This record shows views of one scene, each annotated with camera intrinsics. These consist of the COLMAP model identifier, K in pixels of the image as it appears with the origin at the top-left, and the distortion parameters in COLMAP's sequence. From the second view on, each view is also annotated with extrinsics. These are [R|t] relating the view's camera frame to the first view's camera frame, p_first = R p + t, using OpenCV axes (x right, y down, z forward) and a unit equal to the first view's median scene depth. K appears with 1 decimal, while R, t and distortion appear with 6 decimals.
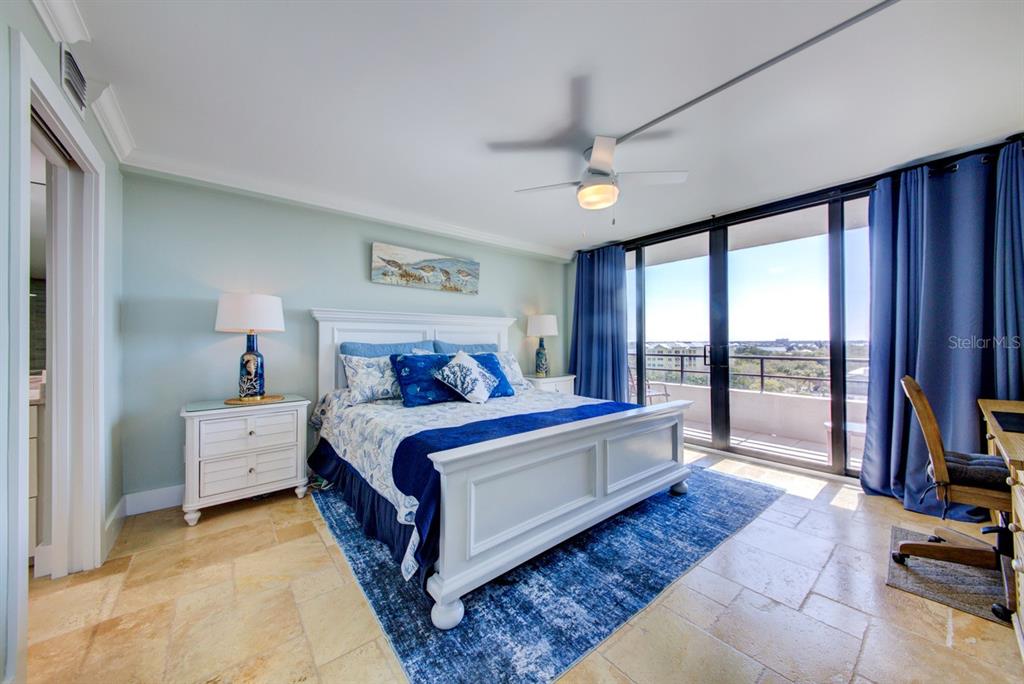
lens RADIAL K [[357.2, 0, 511.7], [0, 357.2, 345.9], [0, 0, 1]] dist [0.023655, -0.000199]
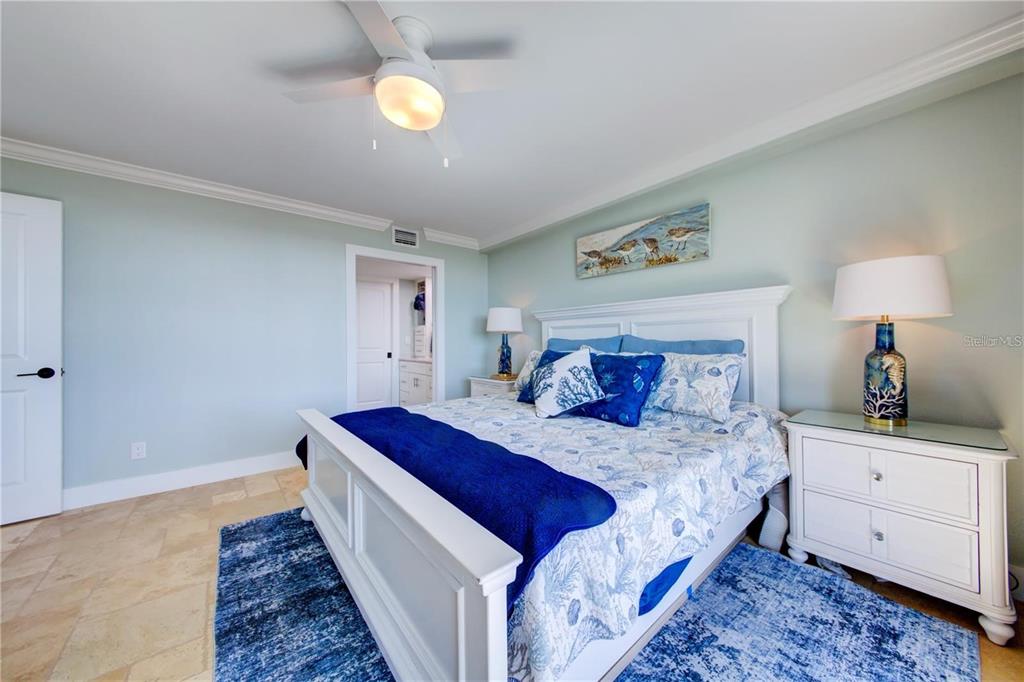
lens RADIAL K [[357.2, 0, 516.9], [0, 357.2, 336.3], [0, 0, 1]] dist [0.023655, -0.000199]
pose [[0.005533, -0.006169, -0.999966, 0.605499], [0.006420, 0.999961, -0.006134, -0.011085], [0.999964, -0.006386, 0.005572, 0.805713]]
